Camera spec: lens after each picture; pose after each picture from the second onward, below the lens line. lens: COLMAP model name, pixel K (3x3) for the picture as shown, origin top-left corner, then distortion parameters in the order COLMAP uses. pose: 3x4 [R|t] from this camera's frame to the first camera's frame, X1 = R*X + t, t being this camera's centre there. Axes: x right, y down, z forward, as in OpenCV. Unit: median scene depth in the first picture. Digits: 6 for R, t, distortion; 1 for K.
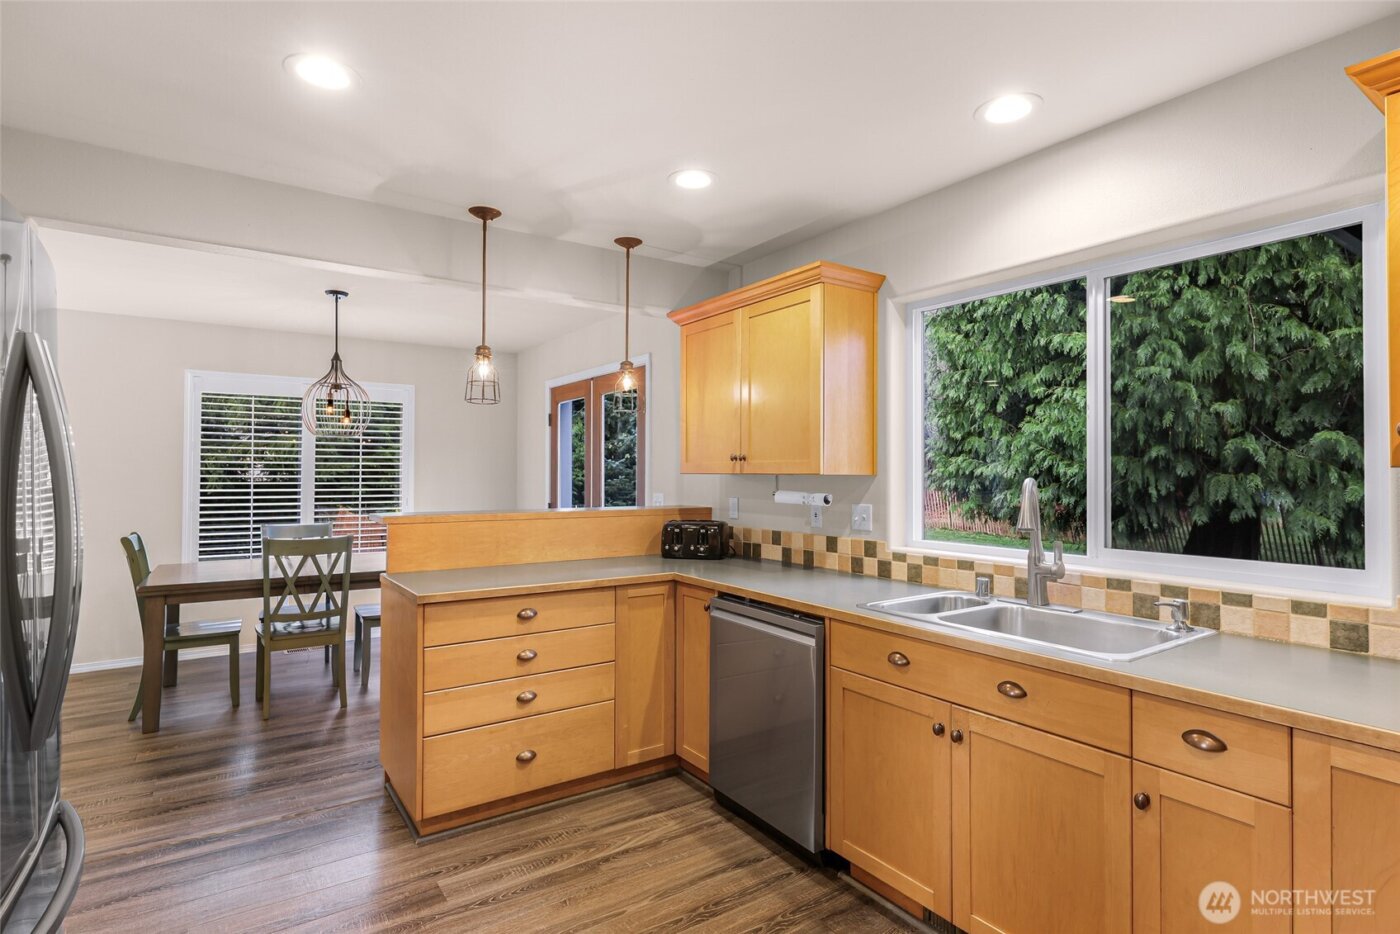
lens RADIAL K [[707.0, 0, 700.0], [0, 707.0, 467.0], [0, 0, 1]] dist [-0.004944, -0.000141]
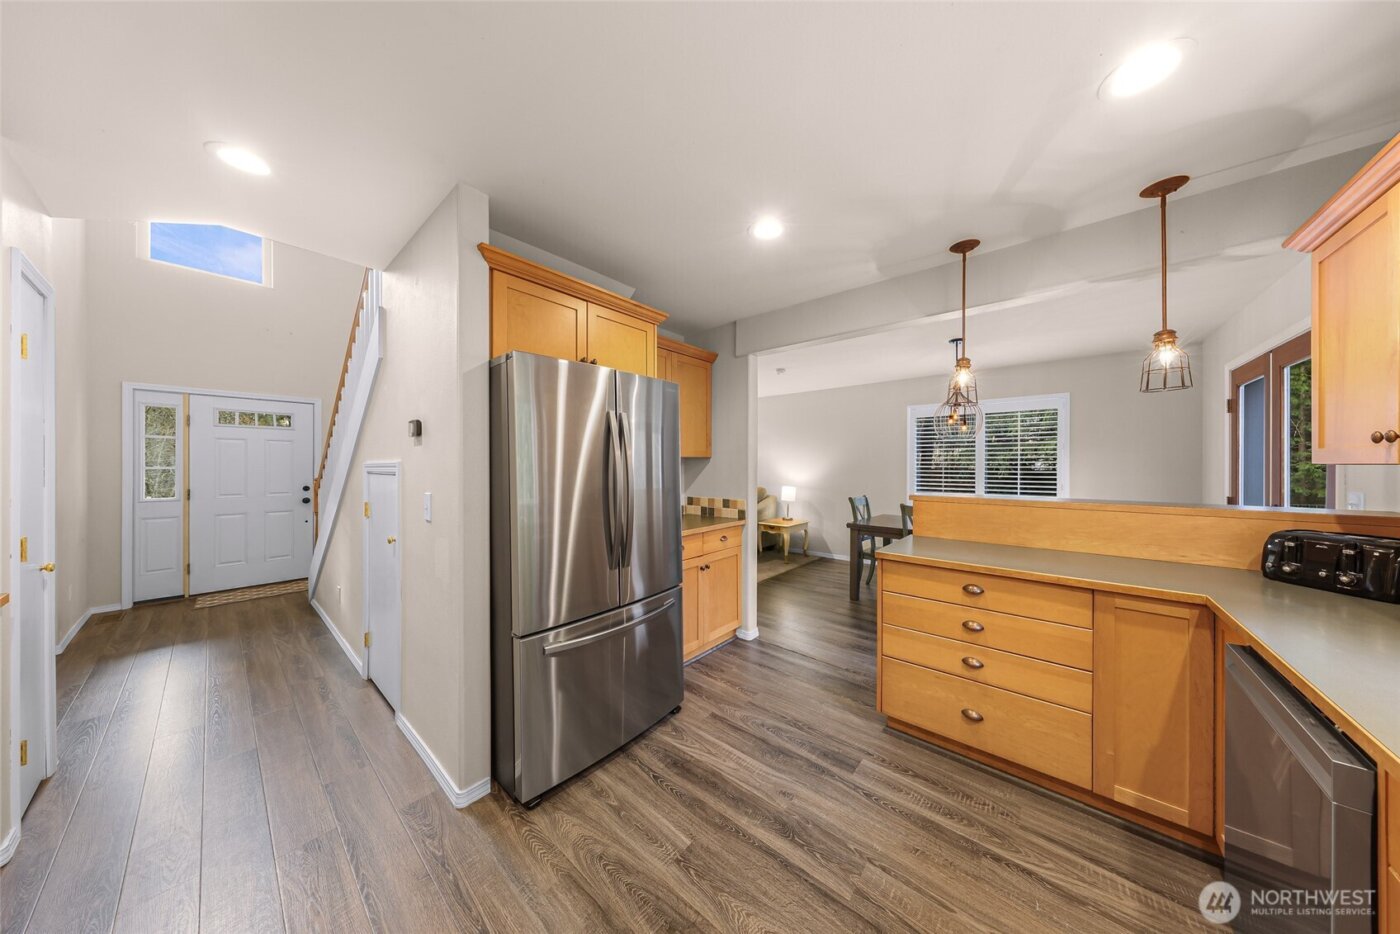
lens RADIAL K [[419.8, 0, 700.0], [0, 419.8, 467.0], [0, 0, 1]] dist [0.001288, 0.000015]
pose [[0.256612, 0.003335, -0.966509, 0.285118], [0.009614, 0.999936, 0.006003, 0.004991], [0.966467, -0.010832, 0.256563, 0.404381]]
